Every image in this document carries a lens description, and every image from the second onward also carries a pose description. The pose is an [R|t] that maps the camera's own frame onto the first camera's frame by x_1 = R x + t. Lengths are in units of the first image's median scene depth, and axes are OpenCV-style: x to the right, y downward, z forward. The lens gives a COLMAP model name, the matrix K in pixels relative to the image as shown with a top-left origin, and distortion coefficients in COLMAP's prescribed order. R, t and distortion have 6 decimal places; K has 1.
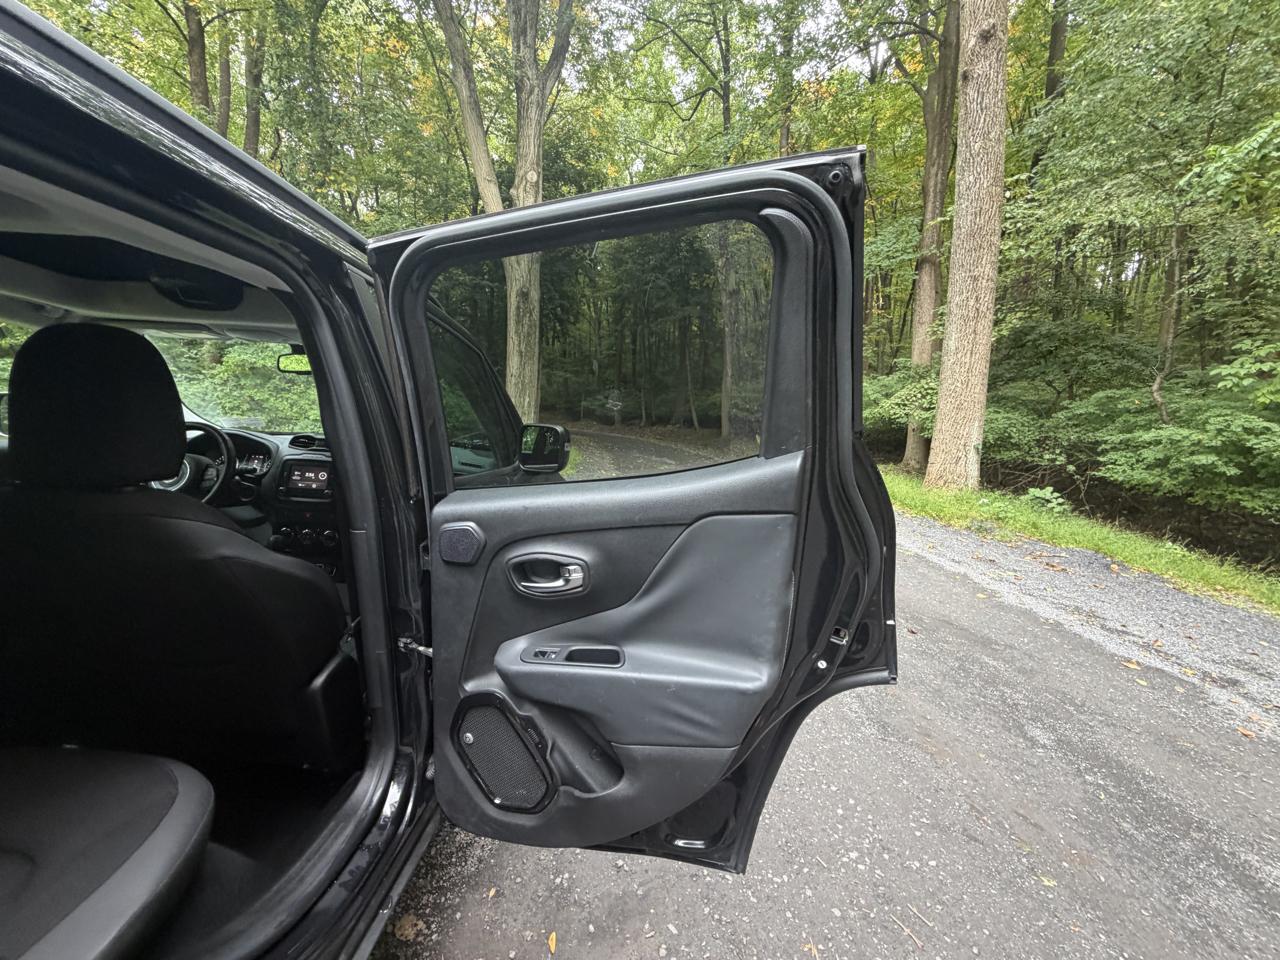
lens RADIAL K [[508.3, 0, 636.5], [0, 508.3, 479.7], [0, 0, 1]] dist [0.000576, -0.000225]
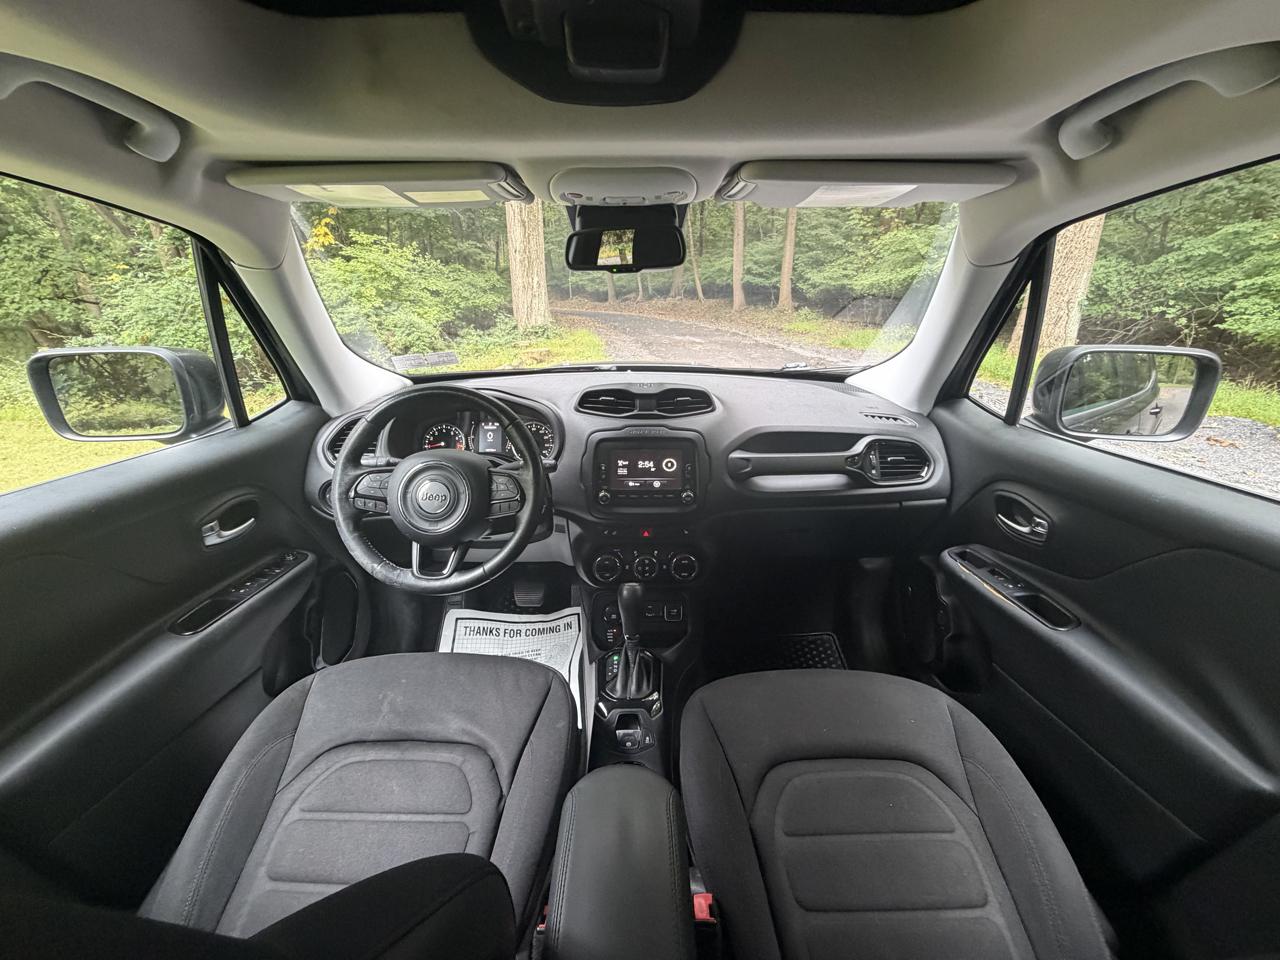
lens RADIAL K [[510.1, 0, 635.3], [0, 510.1, 473.9], [0, 0, 1]] dist [0.001311, 0.000451]
pose [[0.997782, -0.066420, 0.004506, -0.074307], [0.063764, 0.972945, 0.222065, -0.013746], [-0.019134, -0.221285, 0.975021, 0.052687]]
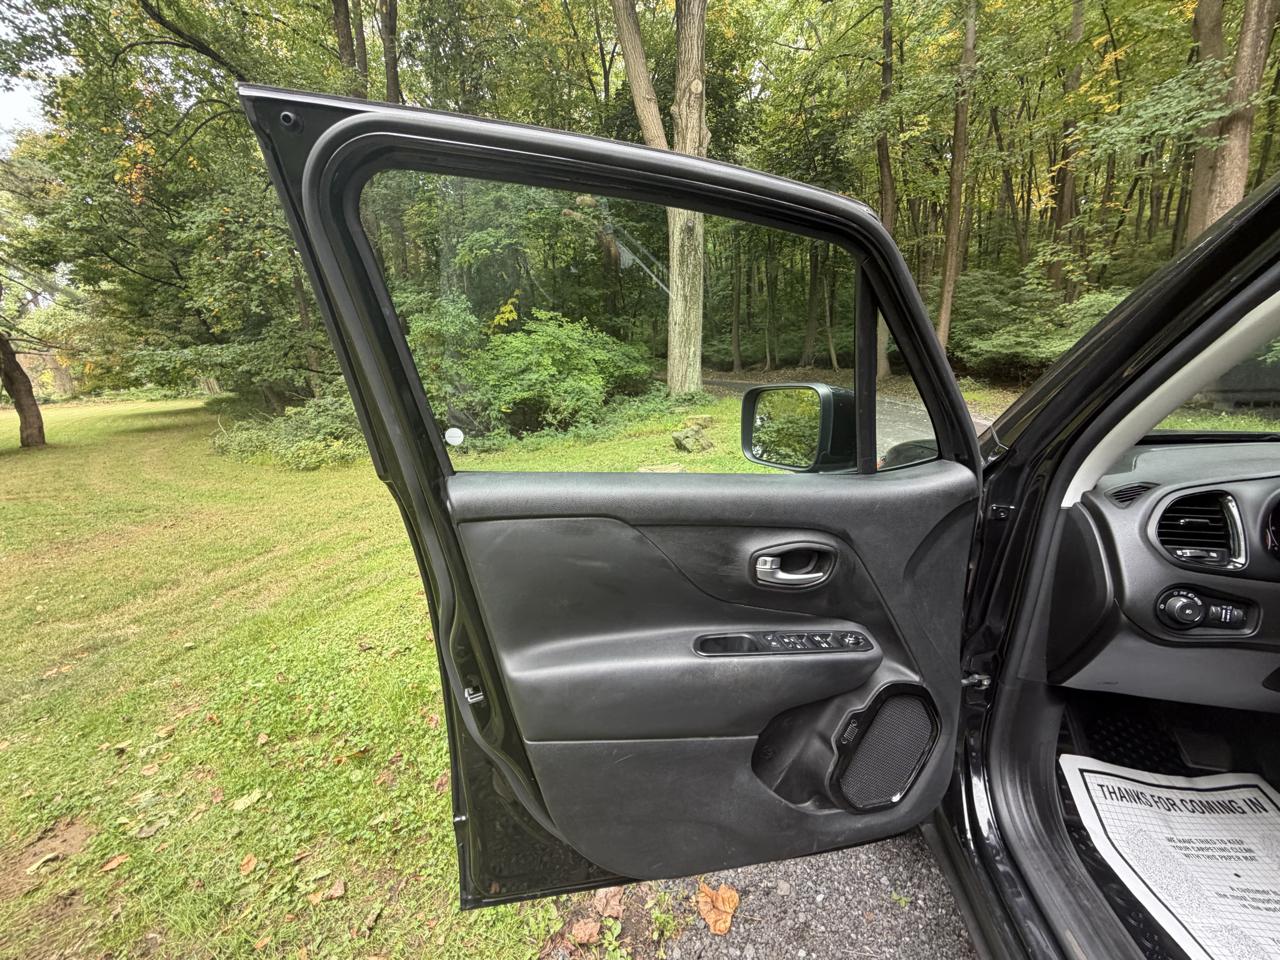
lens RADIAL K [[508.3, 0, 636.5], [0, 508.3, 479.7], [0, 0, 1]] dist [0.000576, -0.000225]
pose [[0.980799, -0.020624, -0.193927, -0.154772], [0.040117, 0.994462, 0.097136, -0.017400], [0.190850, -0.103051, 0.976195, 0.064549]]
